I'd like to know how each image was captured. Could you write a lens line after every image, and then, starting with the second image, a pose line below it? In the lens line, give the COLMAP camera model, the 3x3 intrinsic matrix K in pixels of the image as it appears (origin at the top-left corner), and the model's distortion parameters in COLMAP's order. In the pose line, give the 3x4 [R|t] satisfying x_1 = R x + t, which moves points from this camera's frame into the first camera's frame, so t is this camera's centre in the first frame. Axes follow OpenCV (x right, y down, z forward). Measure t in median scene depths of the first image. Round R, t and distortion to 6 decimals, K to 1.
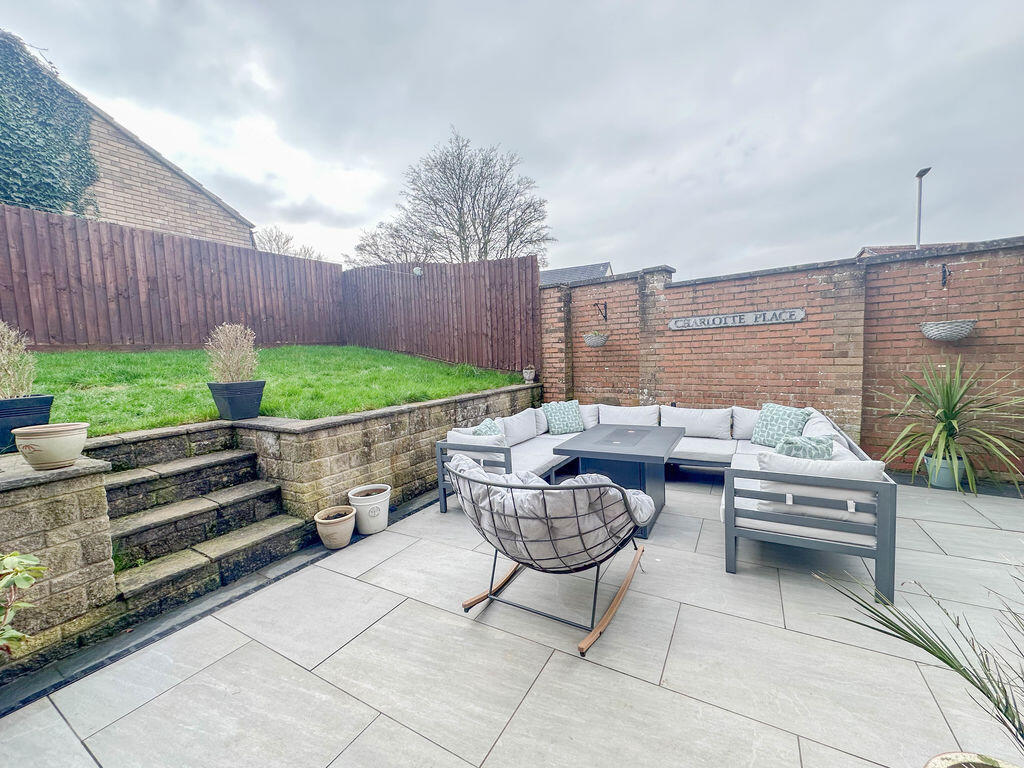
lens RADIAL K [[405.7, 0, 510.4], [0, 405.7, 381.5], [0, 0, 1]] dist [0.001060, -0.000128]
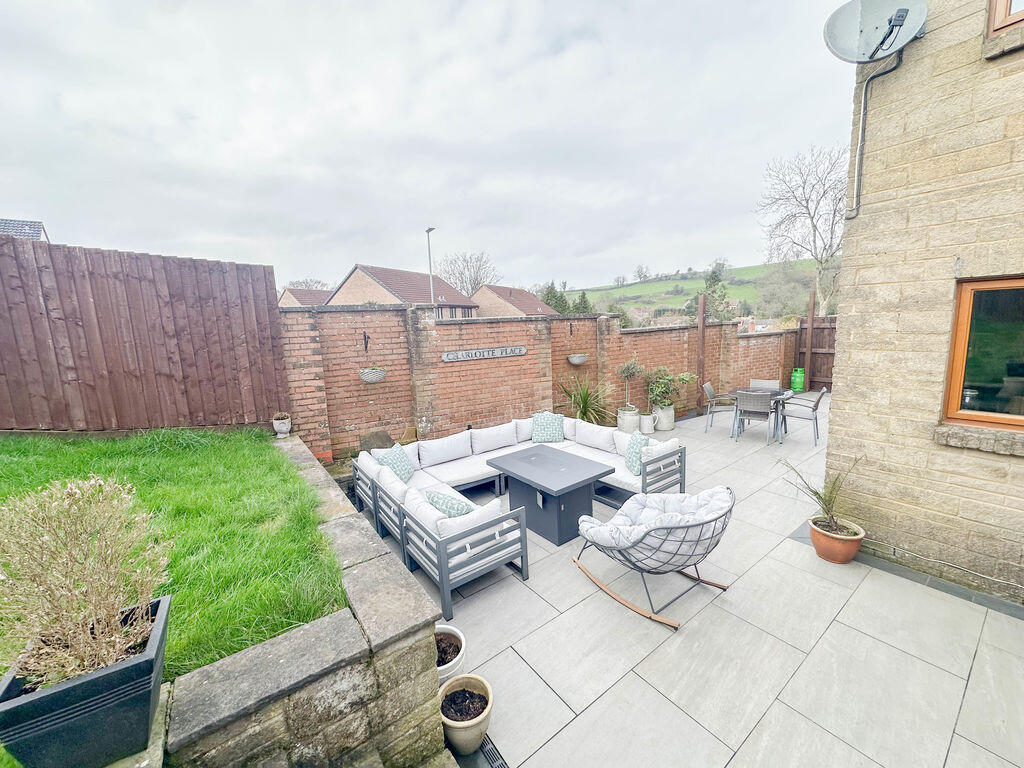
lens RADIAL K [[405.7, 0, 509.5], [0, 405.7, 385.7], [0, 0, 1]] dist [0.001060, -0.000128]
pose [[0.402394, -0.121158, 0.907414, -0.511160], [0.092033, 0.991536, 0.091578, -0.133749], [-0.910829, 0.046662, 0.410139, 0.336038]]
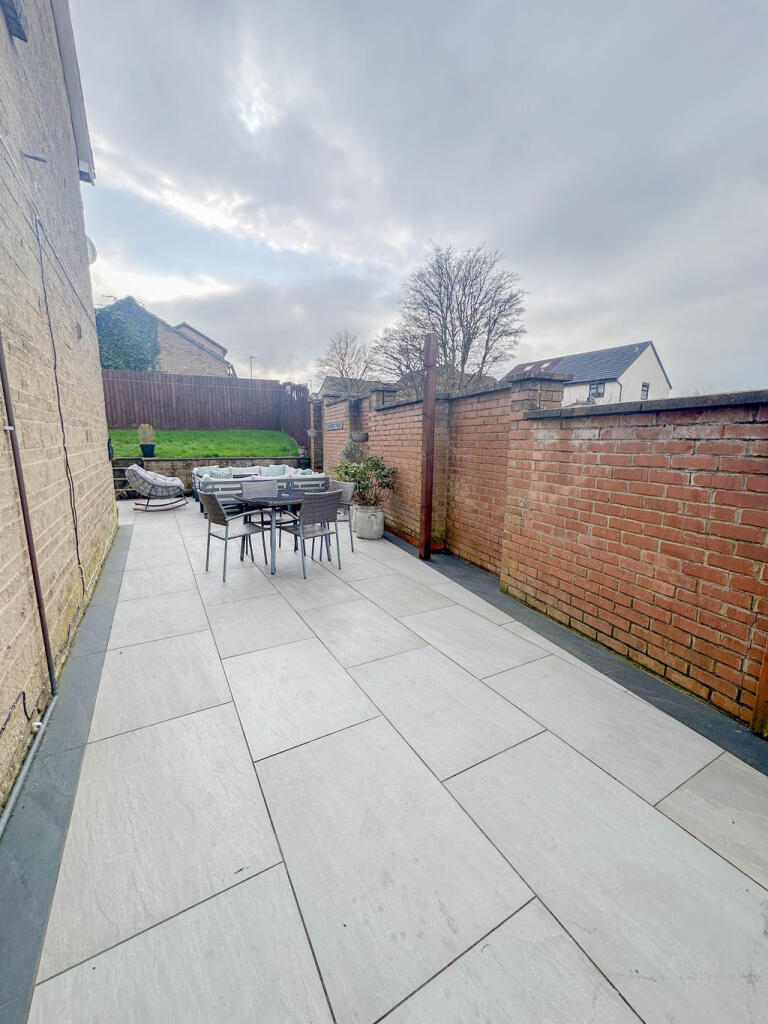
lens RADIAL K [[405.7, 0, 383.3], [0, 405.7, 512.0], [0, 0, 1]] dist [0.001060, -0.000128]
pose [[0.857513, 0.134970, -0.496442, 1.301802], [-0.078462, 0.987994, 0.133082, -0.020298], [0.508444, -0.075168, 0.857808, -0.369906]]
